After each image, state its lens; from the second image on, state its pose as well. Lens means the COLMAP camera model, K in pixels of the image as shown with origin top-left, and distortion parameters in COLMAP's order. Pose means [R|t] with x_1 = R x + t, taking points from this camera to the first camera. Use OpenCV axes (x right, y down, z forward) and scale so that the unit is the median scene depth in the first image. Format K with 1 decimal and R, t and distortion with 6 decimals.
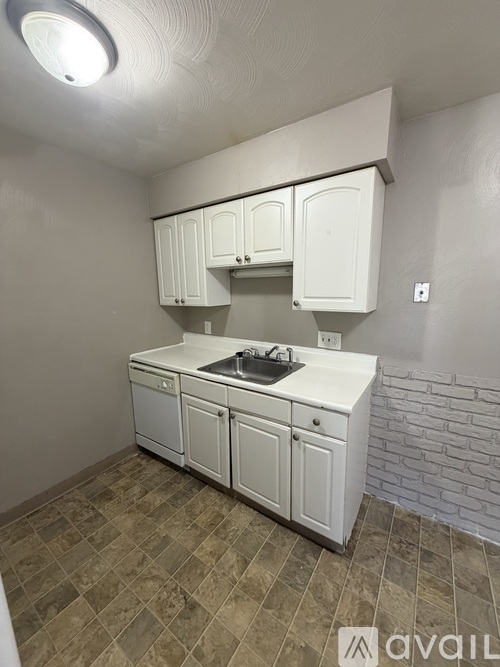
lens RADIAL K [[266.3, 0, 249.8], [0, 266.3, 331.1], [0, 0, 1]] dist [-0.000747, 0.000423]
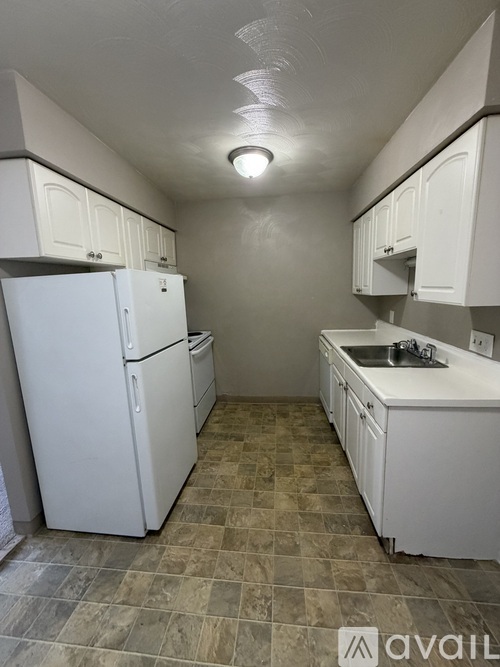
lens RADIAL K [[266.3, 0, 249.8], [0, 266.3, 331.1], [0, 0, 1]] dist [-0.000747, 0.000423]
pose [[0.478634, 0.143811, -0.866157, 0.711793], [-0.111853, 0.988444, 0.102305, -0.004337], [0.870860, 0.047915, 0.489189, 0.042687]]
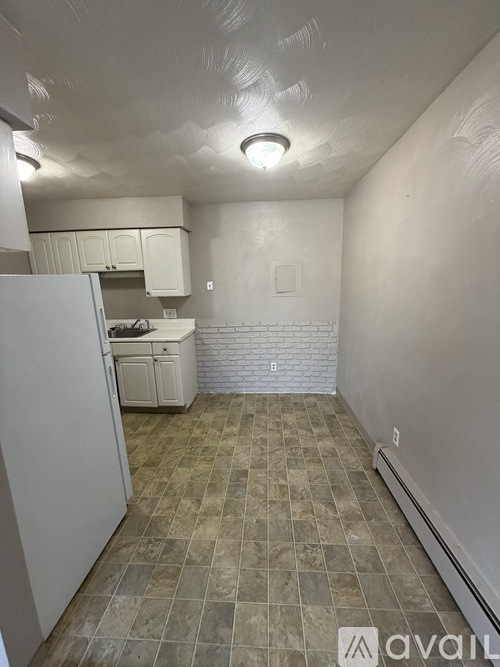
lens RADIAL K [[266.3, 0, 249.8], [0, 266.3, 331.1], [0, 0, 1]] dist [-0.000747, 0.000423]
pose [[0.858105, -0.105236, 0.502574, -0.169692], [0.093746, 0.994430, 0.048165, 0.129568], [-0.504844, 0.005784, 0.863191, -0.903238]]
